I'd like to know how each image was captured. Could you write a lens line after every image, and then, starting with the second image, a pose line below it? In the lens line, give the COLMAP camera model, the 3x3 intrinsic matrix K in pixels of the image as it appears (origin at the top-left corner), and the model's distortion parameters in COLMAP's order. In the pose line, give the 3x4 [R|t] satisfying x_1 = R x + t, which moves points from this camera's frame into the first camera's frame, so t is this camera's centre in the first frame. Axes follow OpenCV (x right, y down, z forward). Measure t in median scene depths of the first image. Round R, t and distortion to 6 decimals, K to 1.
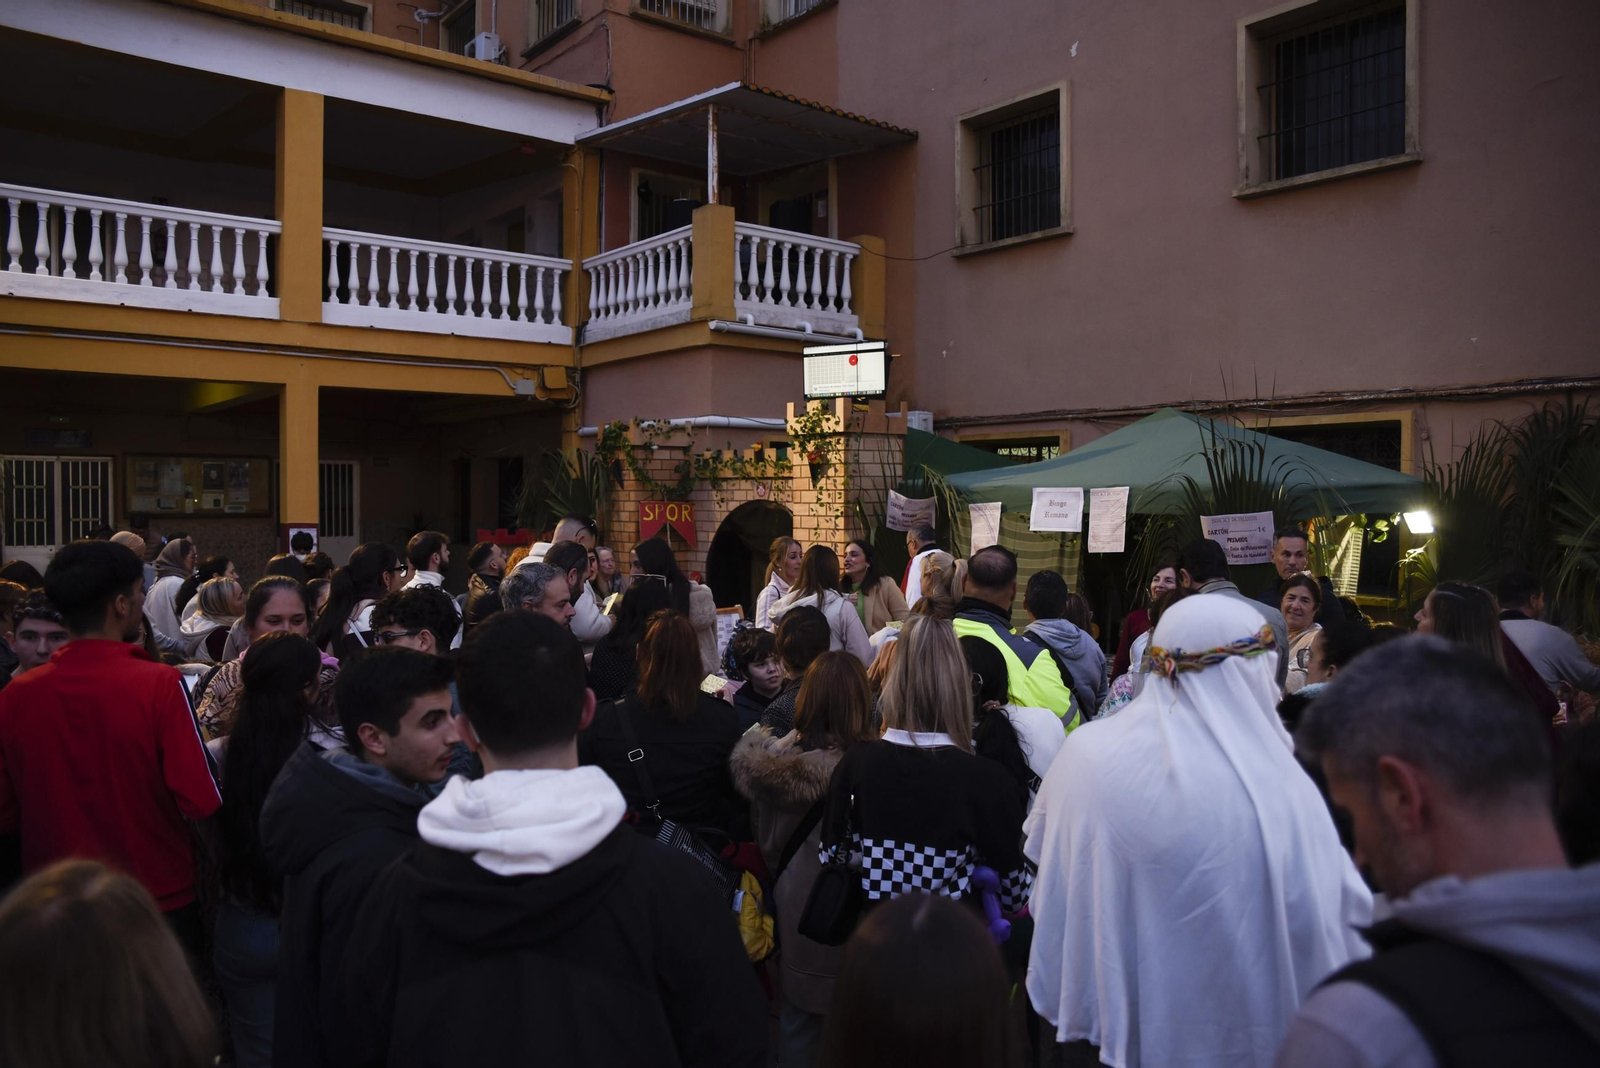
lens RADIAL K [[1109.9, 0, 799.5], [0, 1109.9, 522.9], [0, 0, 1]] dist [-0.010756, 0.005715]
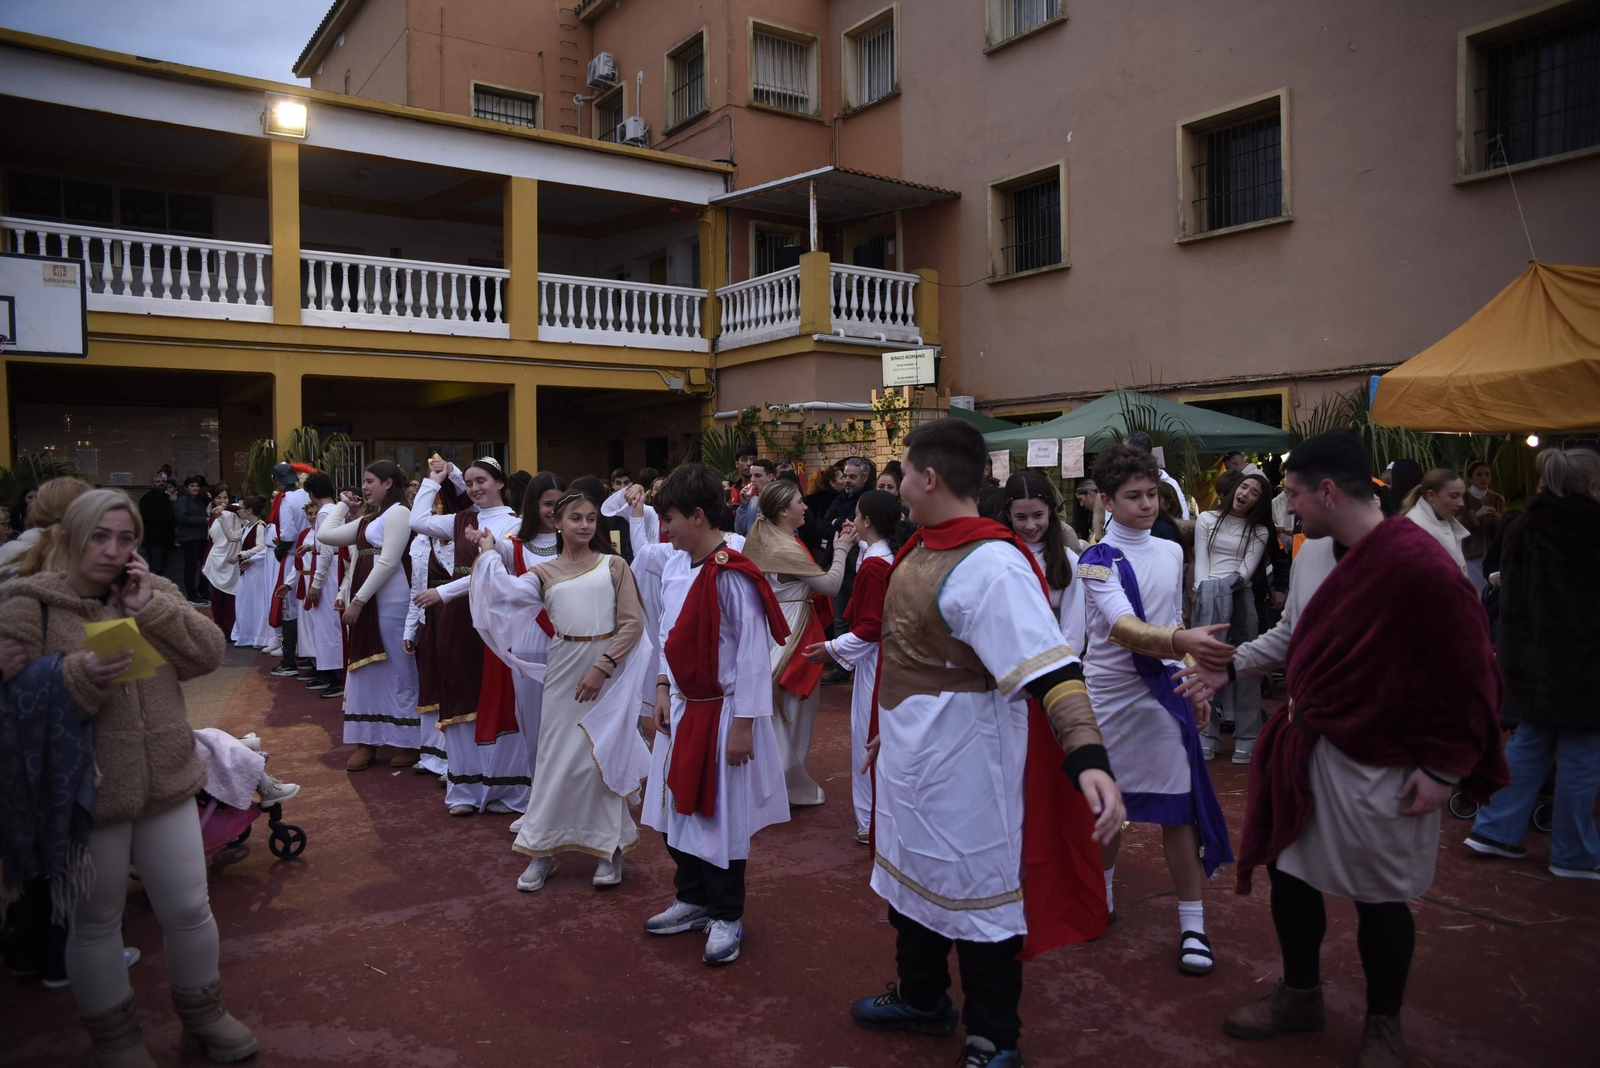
lens RADIAL K [[1109.9, 0, 841.6], [0, 1109.9, 508.1], [0, 0, 1]] dist [-0.010756, 0.005715]
pose [[0.999543, -0.015016, -0.026242, -0.011040], [0.014732, 0.999831, -0.011008, 0.053532], [0.026403, 0.010616, 0.999595, -0.396619]]
